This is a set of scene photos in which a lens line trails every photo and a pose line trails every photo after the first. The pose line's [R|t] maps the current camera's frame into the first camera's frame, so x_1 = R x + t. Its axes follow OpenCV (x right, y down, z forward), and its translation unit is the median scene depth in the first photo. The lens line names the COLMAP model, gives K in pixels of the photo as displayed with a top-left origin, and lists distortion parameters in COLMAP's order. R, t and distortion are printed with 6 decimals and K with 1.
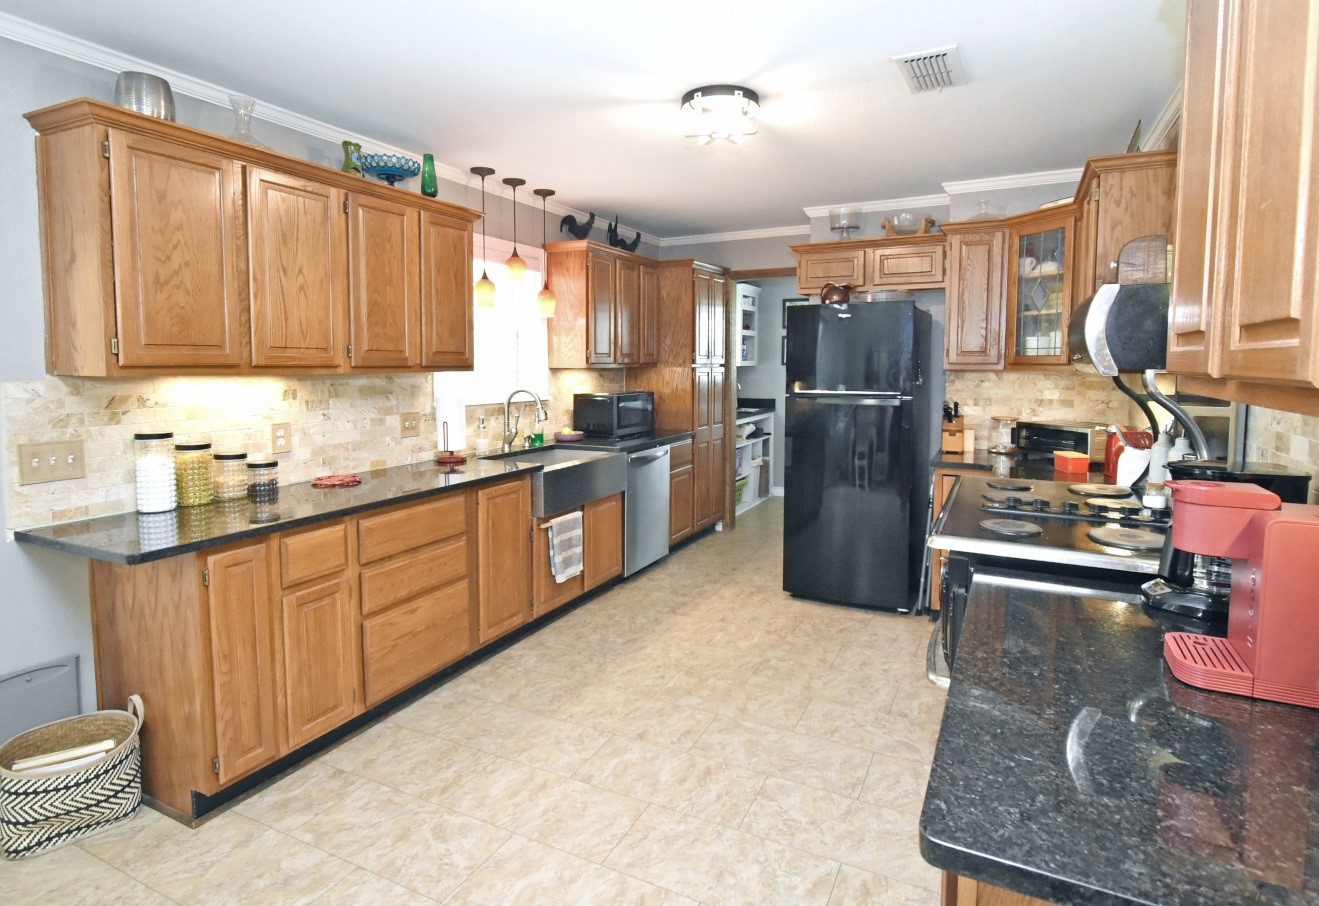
lens RADIAL K [[673.6, 0, 662.6], [0, 673.6, 405.3], [0, 0, 1]] dist [0.000619, -0.000001]
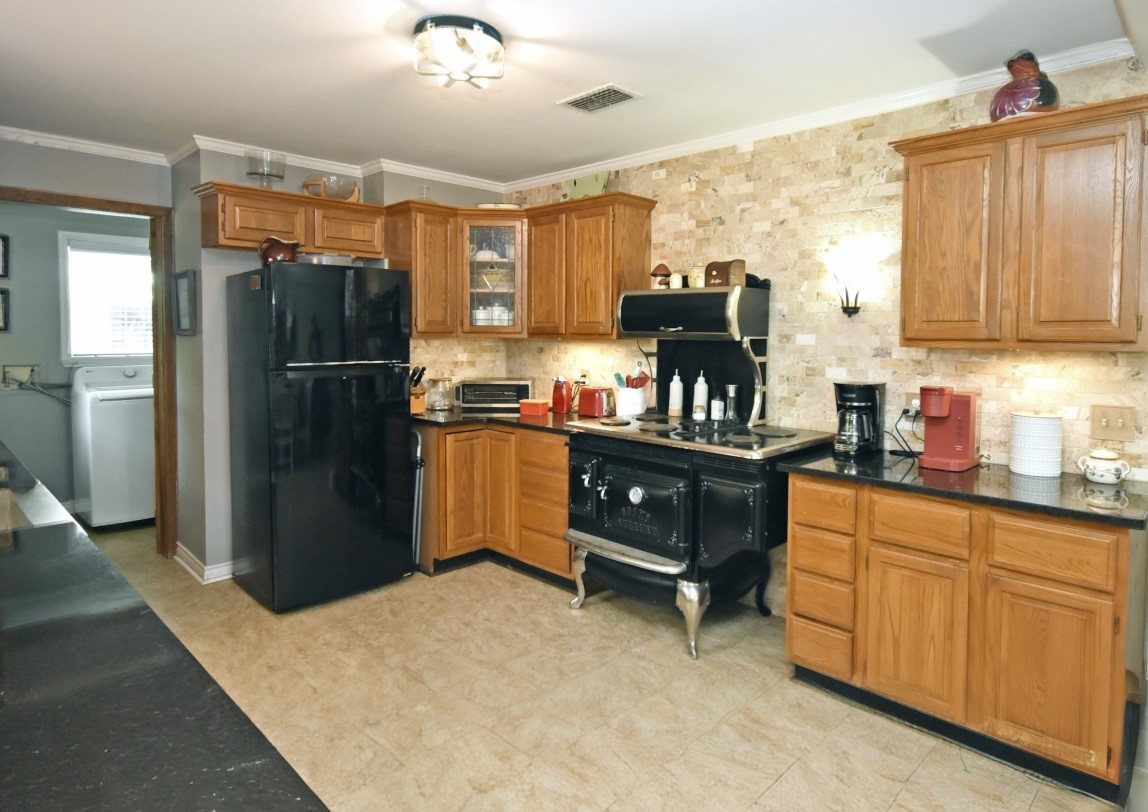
lens RADIAL K [[676.4, 0, 576.4], [0, 676.4, 358.5], [0, 0, 1]] dist [0.001498, 0.000242]
pose [[0.311101, -0.038792, 0.949585, -0.537434], [0.055691, 0.998194, 0.022532, -0.030753], [-0.948744, 0.045874, 0.312699, 0.436423]]
